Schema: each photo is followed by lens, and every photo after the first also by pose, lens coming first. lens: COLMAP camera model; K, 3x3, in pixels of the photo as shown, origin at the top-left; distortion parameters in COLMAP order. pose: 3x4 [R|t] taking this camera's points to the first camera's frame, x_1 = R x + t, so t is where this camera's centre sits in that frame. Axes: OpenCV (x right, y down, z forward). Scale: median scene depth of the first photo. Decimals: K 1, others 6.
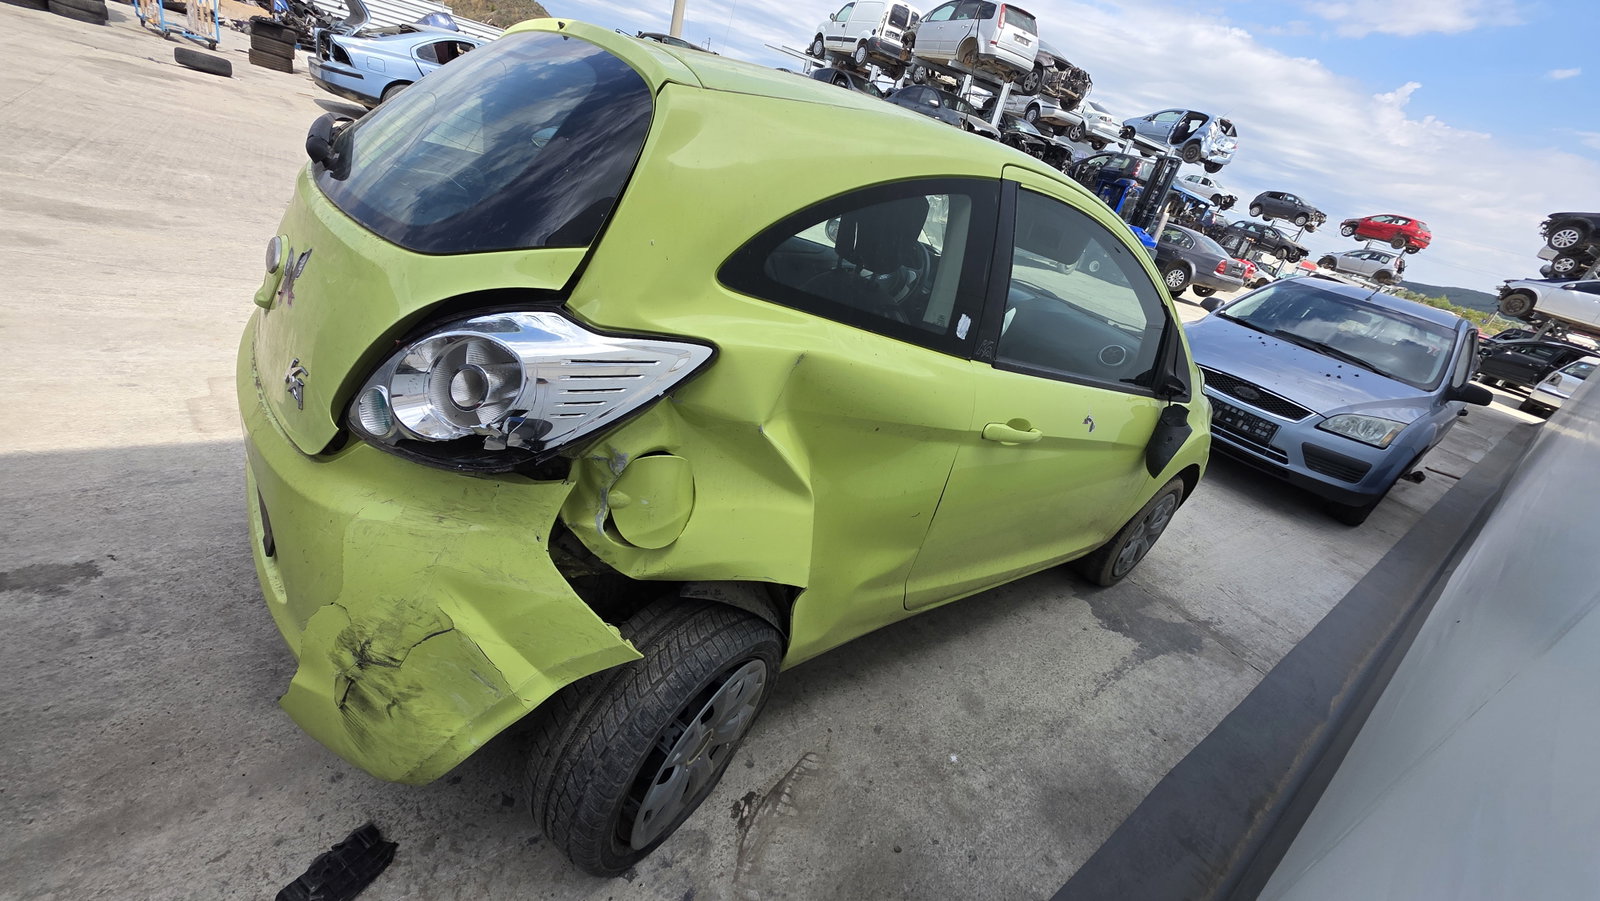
lens RADIAL K [[649.5, 0, 800.0], [0, 649.5, 450.5], [0, 0, 1]] dist [0.000062, 0.001444]
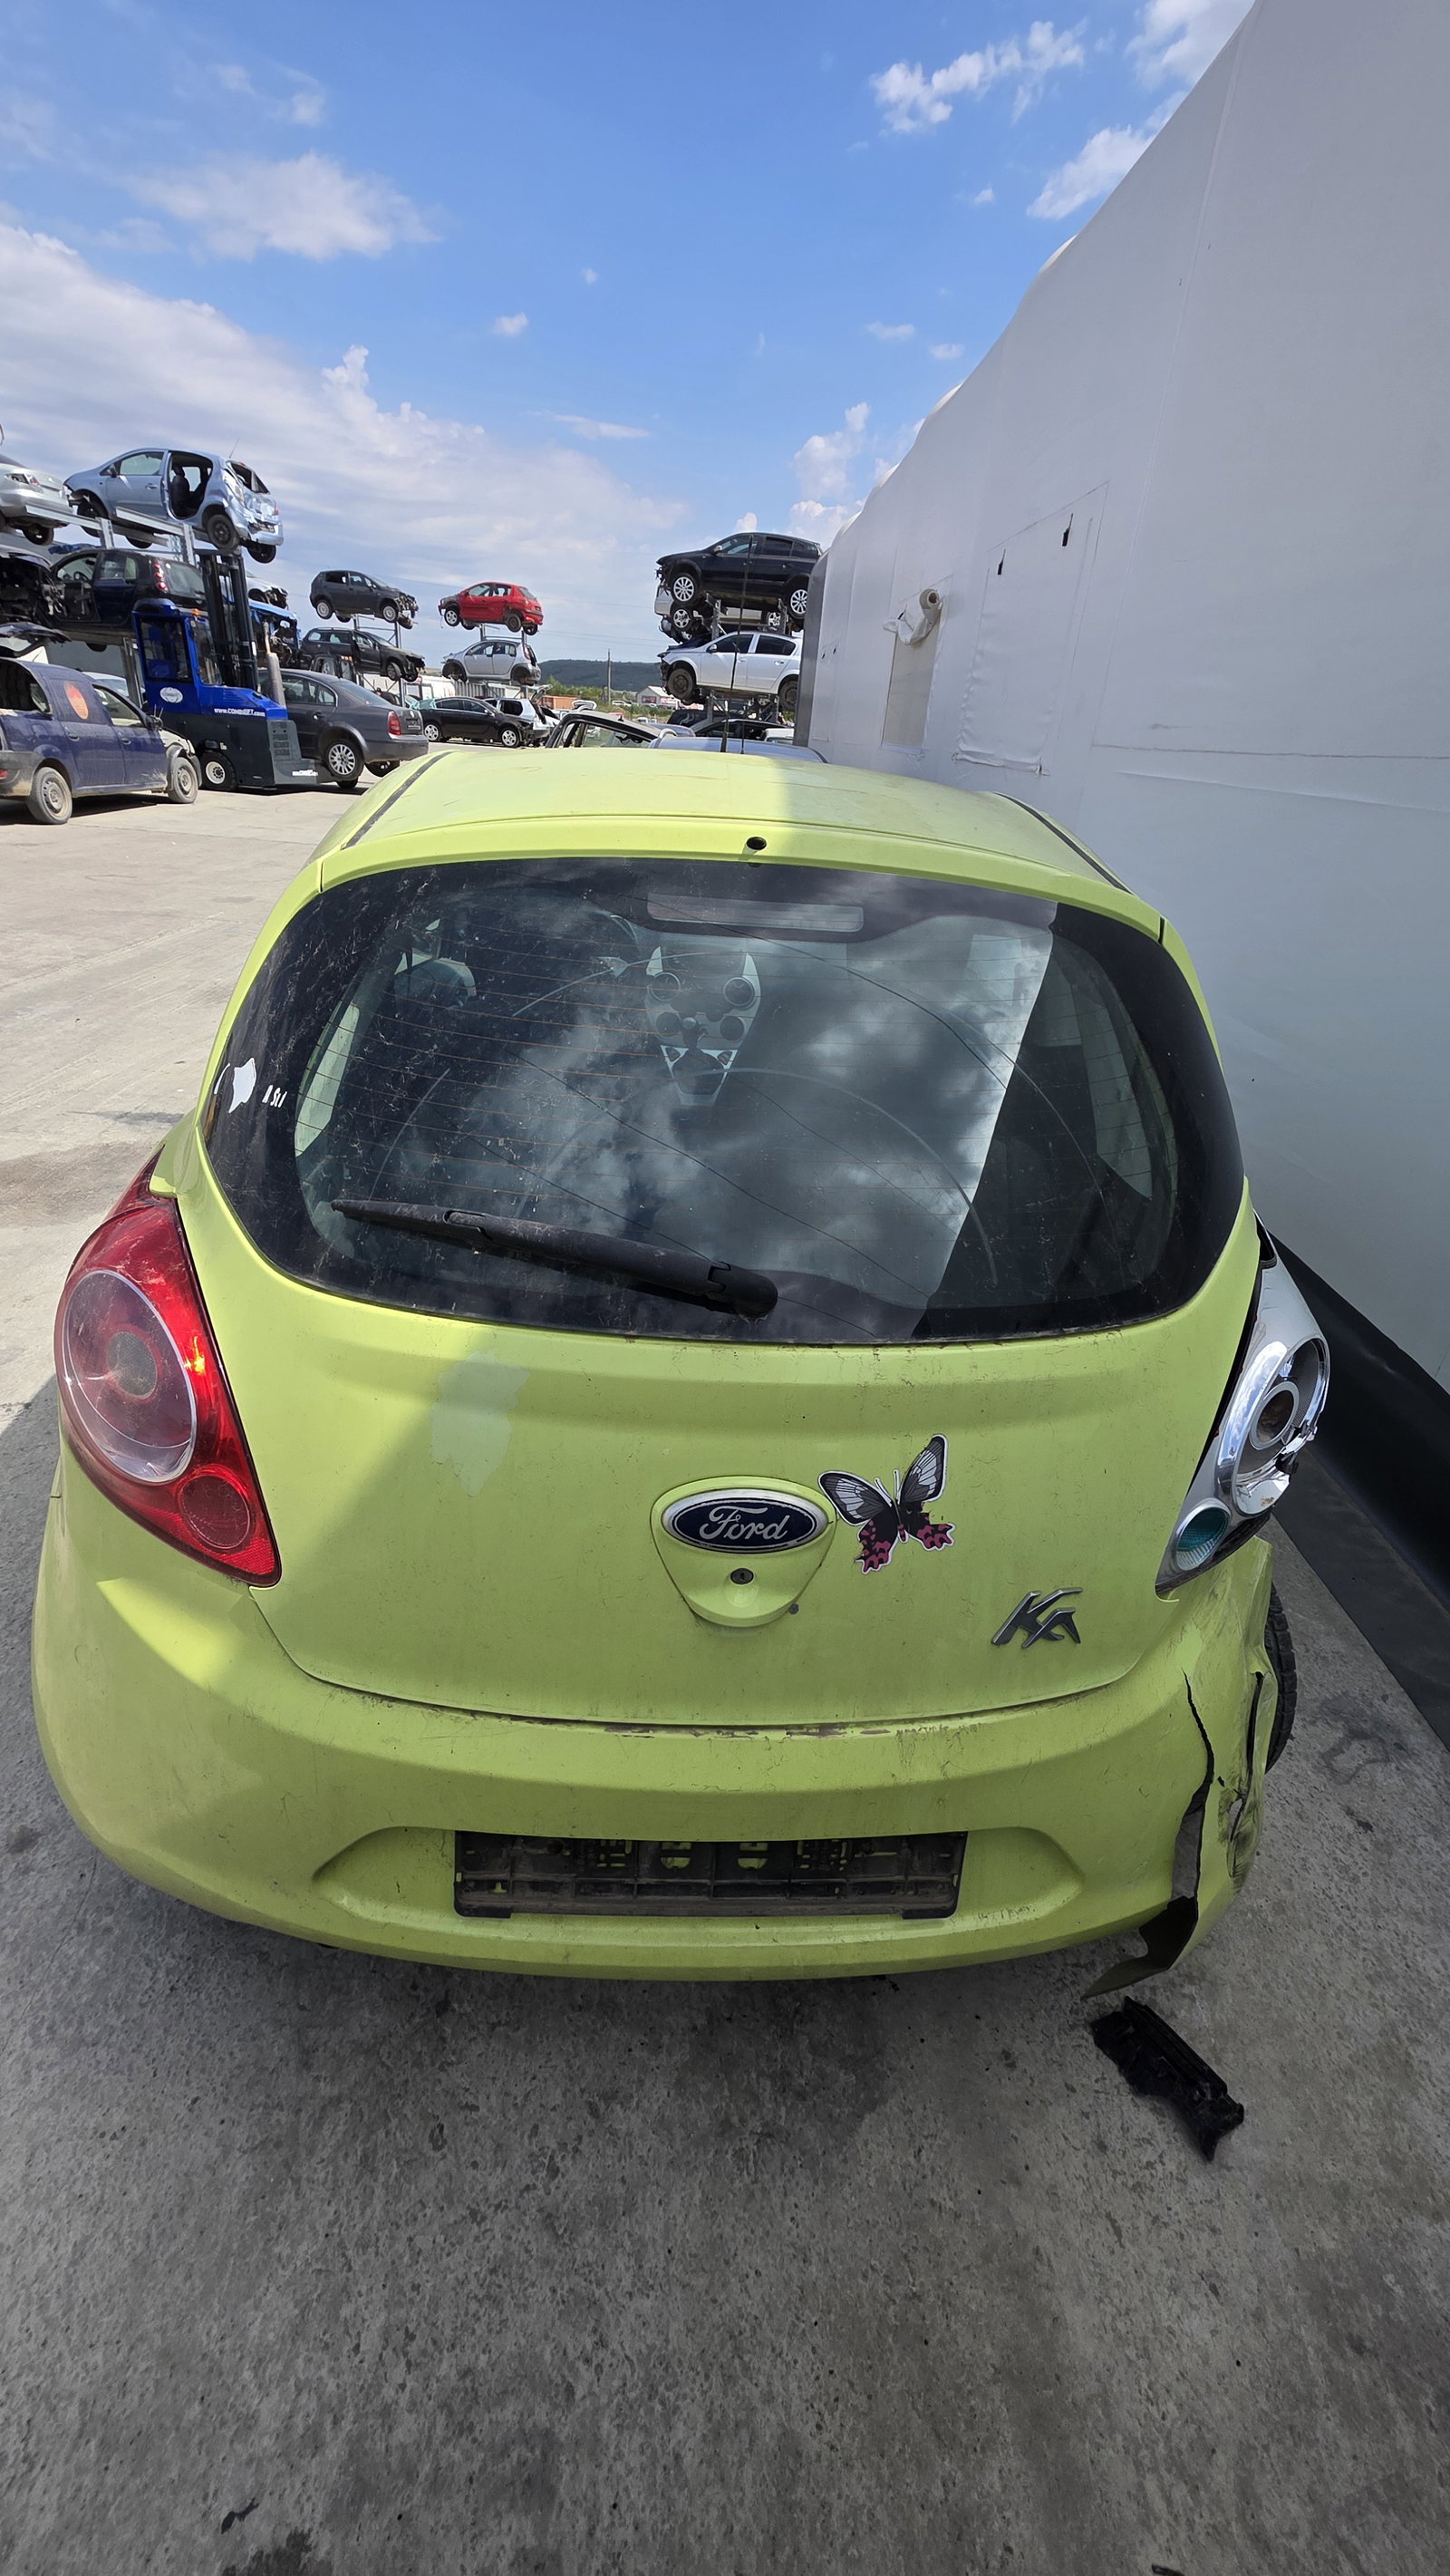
lens RADIAL K [[1045.6, 0, 733.1], [0, 1045.6, 1291.4], [0, 0, 1]] dist [0.000062, 0.001444]
pose [[0.563600, -0.569937, 0.597936, -0.091390], [0.426758, 0.820664, 0.379985, -0.057037], [-0.707272, 0.041014, 0.705751, 0.035706]]
